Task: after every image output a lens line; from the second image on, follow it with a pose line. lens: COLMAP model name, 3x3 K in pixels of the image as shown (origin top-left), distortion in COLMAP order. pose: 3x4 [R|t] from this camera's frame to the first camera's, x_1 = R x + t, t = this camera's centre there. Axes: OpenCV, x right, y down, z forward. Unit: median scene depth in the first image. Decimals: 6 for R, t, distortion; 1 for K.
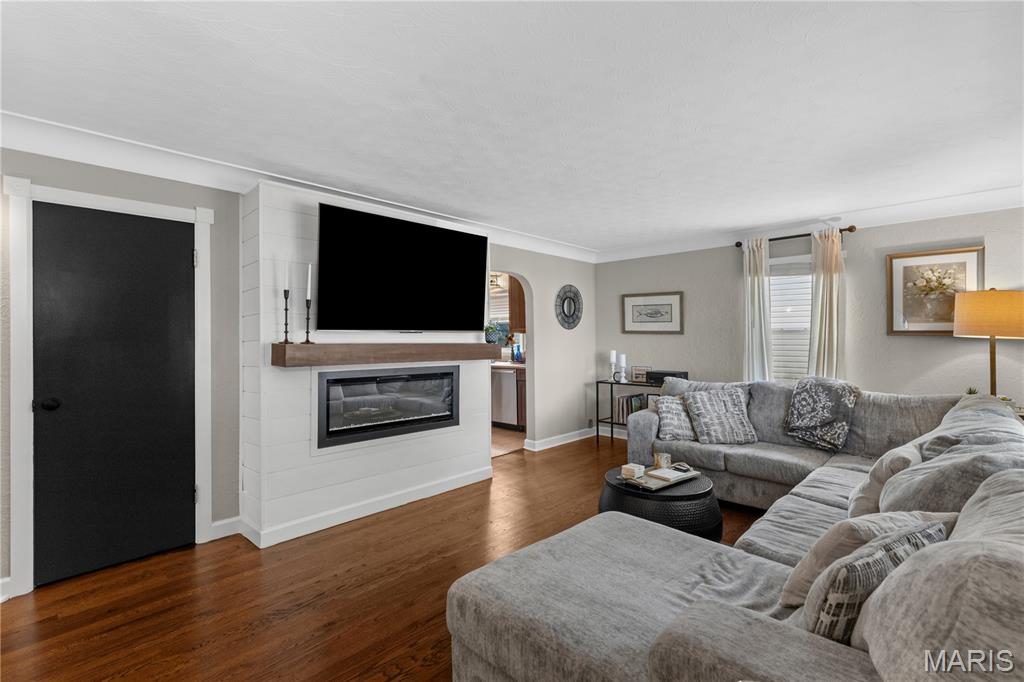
lens RADIAL K [[466.7, 0, 514.4], [0, 466.7, 338.2], [0, 0, 1]] dist [-0.003610, -0.000518]
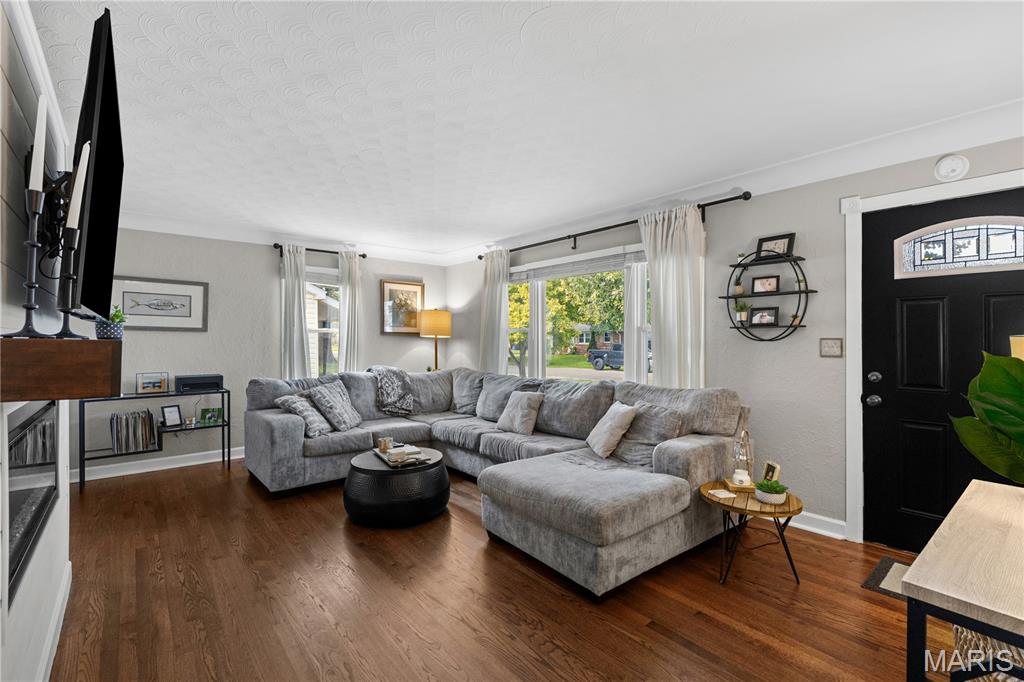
lens RADIAL K [[466.7, 0, 515.6], [0, 466.7, 338.9], [0, 0, 1]] dist [-0.003610, -0.000518]
pose [[0.094716, 0.003291, 0.995499, -0.626422], [0.000902, 0.999994, -0.003392, 0.011351], [-0.995504, 0.001220, 0.094713, 0.472562]]
